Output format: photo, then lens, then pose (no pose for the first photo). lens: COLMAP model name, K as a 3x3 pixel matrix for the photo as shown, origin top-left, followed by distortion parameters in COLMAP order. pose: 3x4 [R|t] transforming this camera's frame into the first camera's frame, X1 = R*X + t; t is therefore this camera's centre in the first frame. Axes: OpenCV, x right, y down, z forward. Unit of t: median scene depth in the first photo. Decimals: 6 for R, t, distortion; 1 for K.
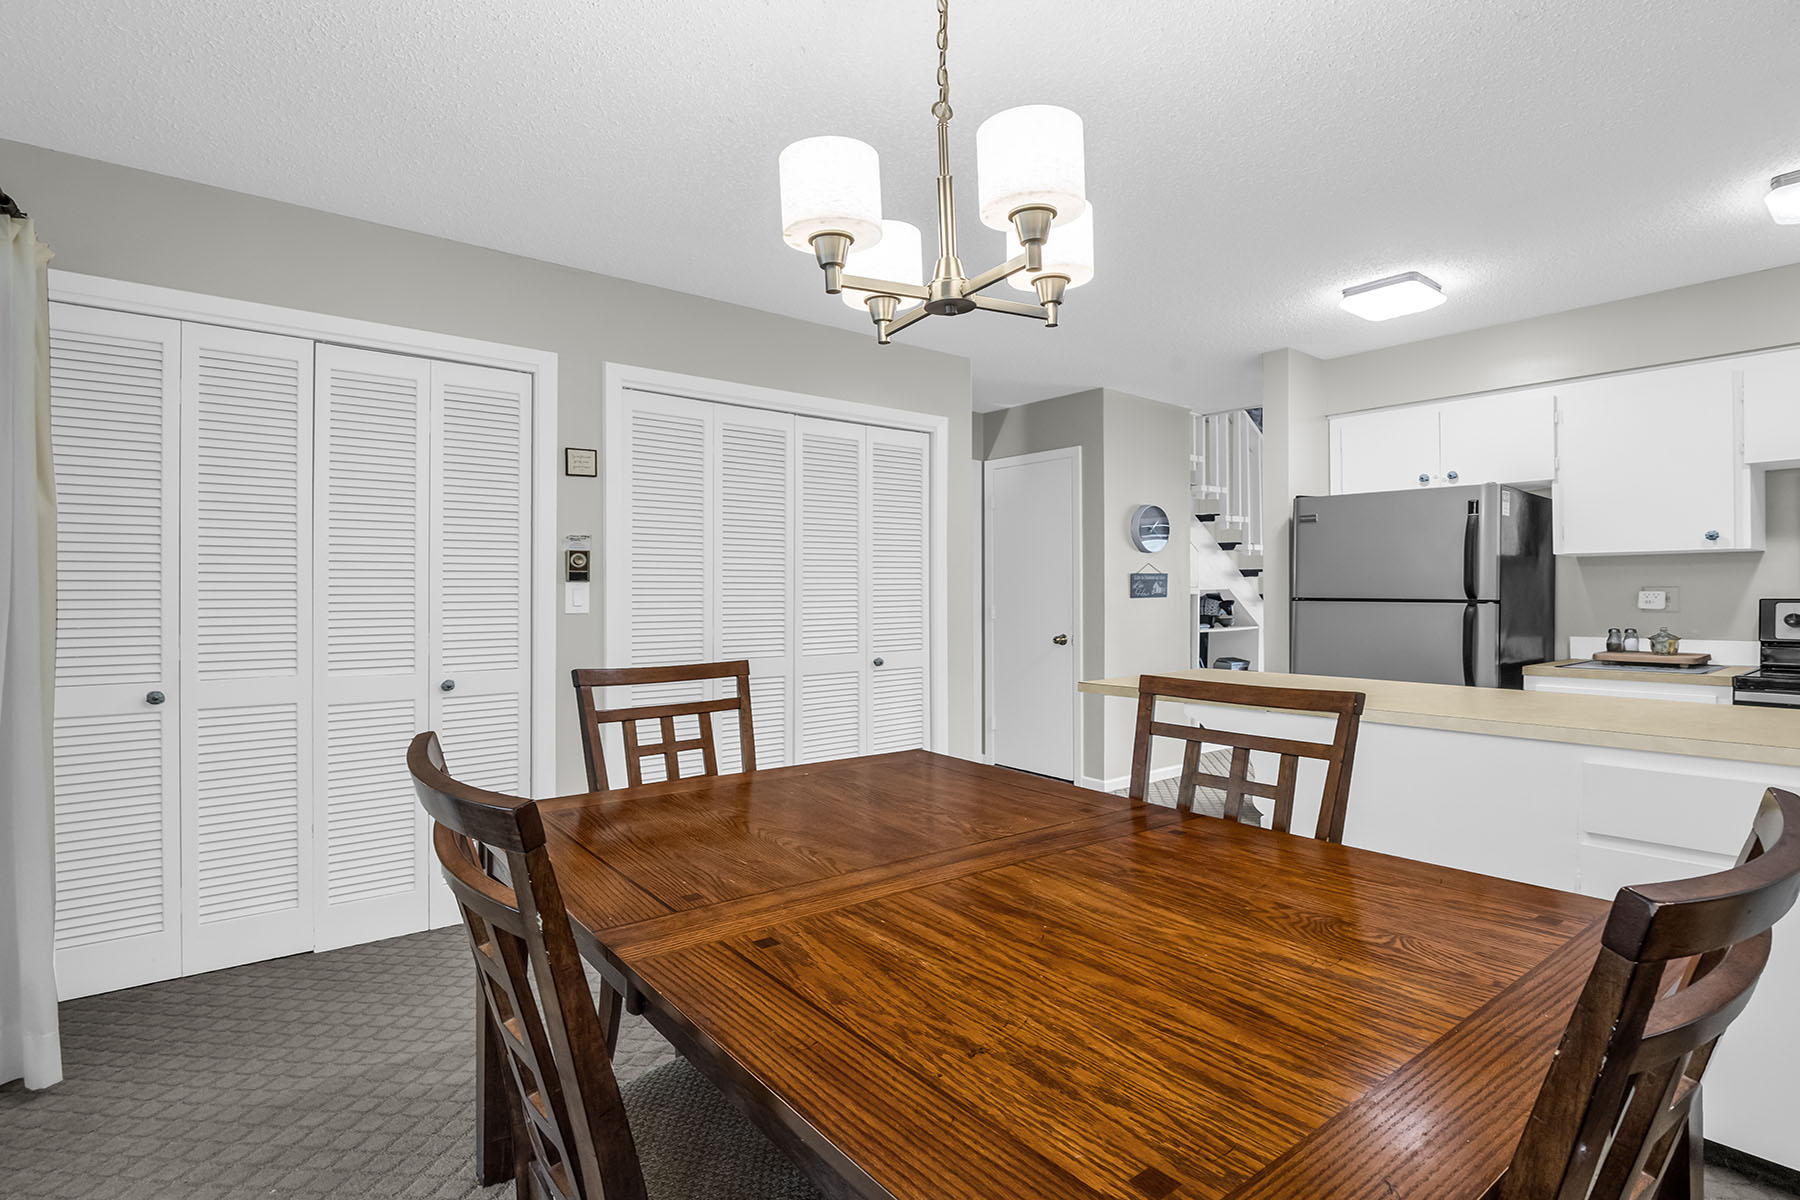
lens RADIAL K [[872.9, 0, 888.6], [0, 872.9, 595.6], [0, 0, 1]] dist [-0.008881, -0.006781]
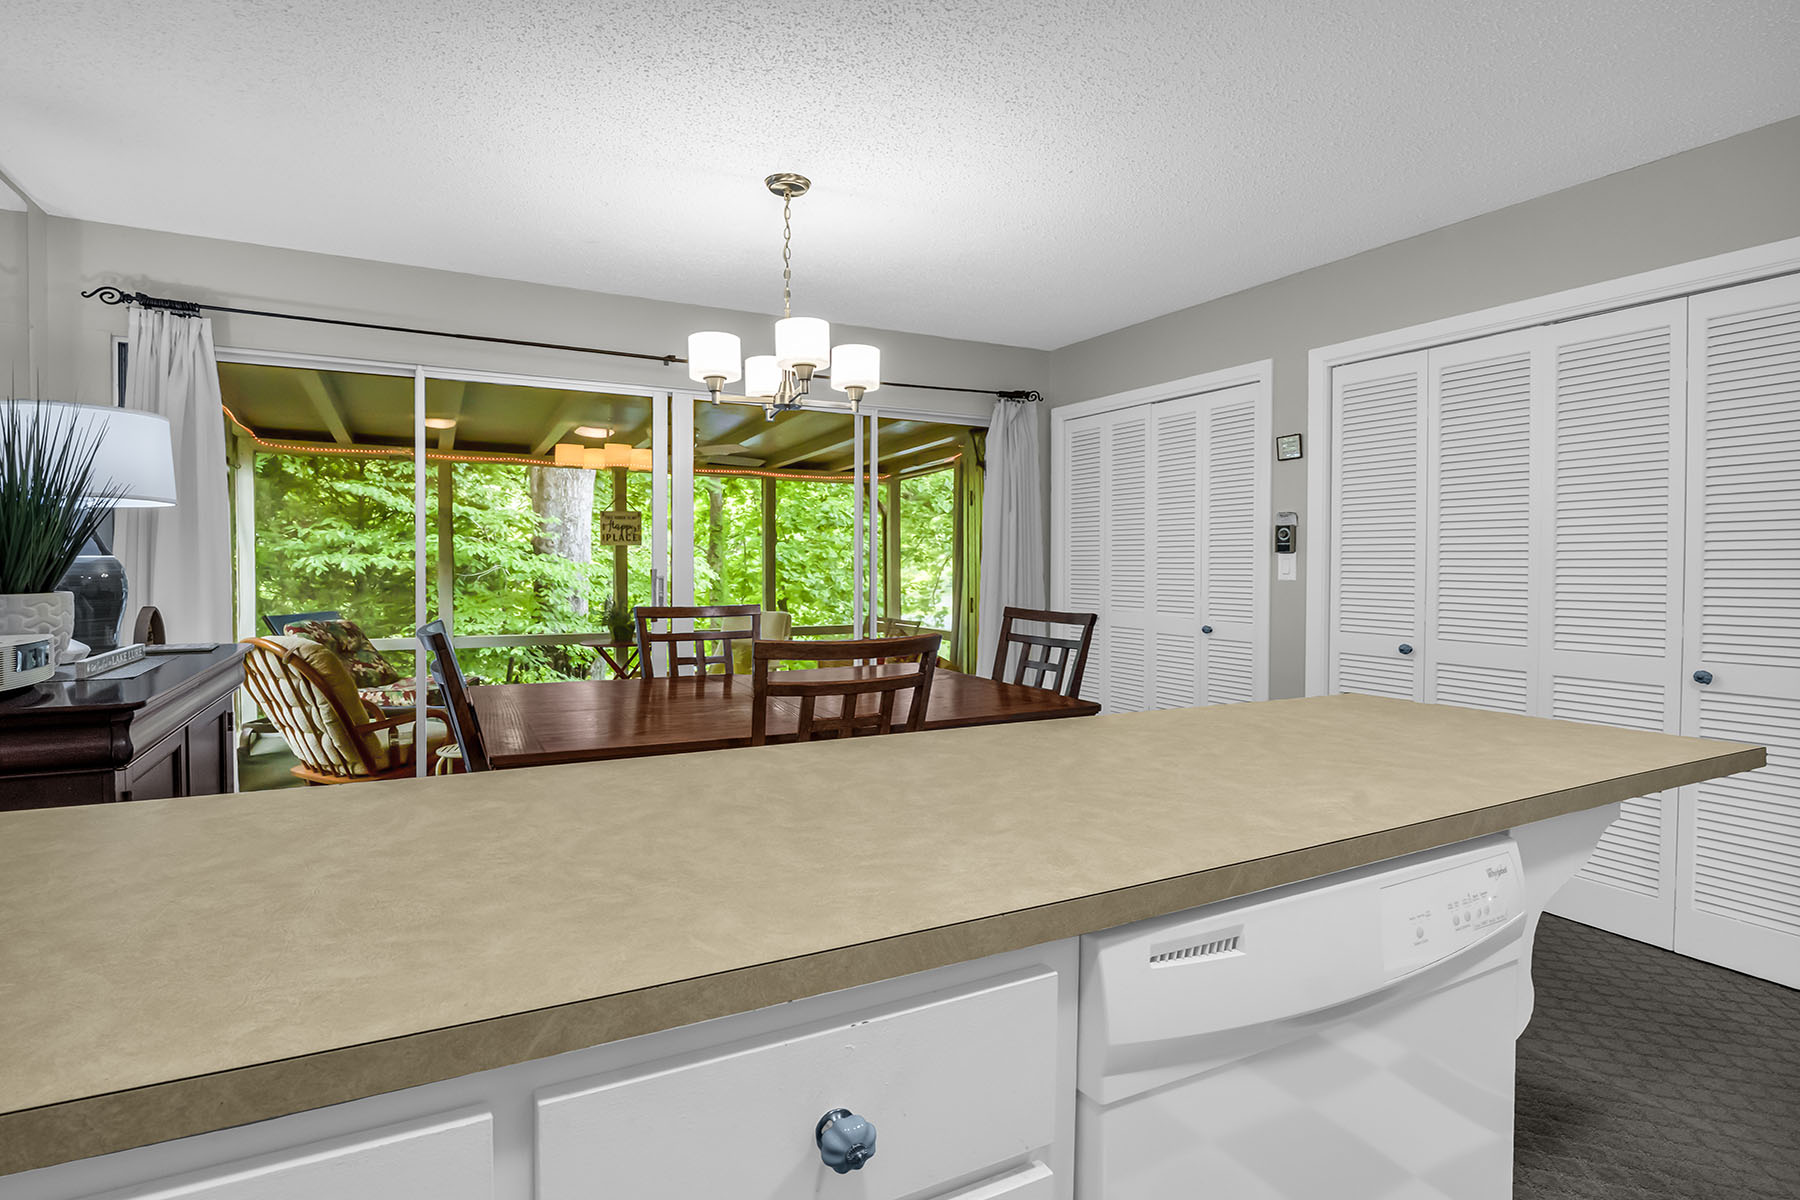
lens RADIAL K [[872.9, 0, 895.3], [0, 872.9, 576.8], [0, 0, 1]] dist [-0.008881, -0.006781]
pose [[-0.131273, 0.013679, -0.991252, 0.857432], [-0.010393, 0.999831, 0.015174, 0.003330], [0.991292, 0.012294, -0.131109, 0.657631]]
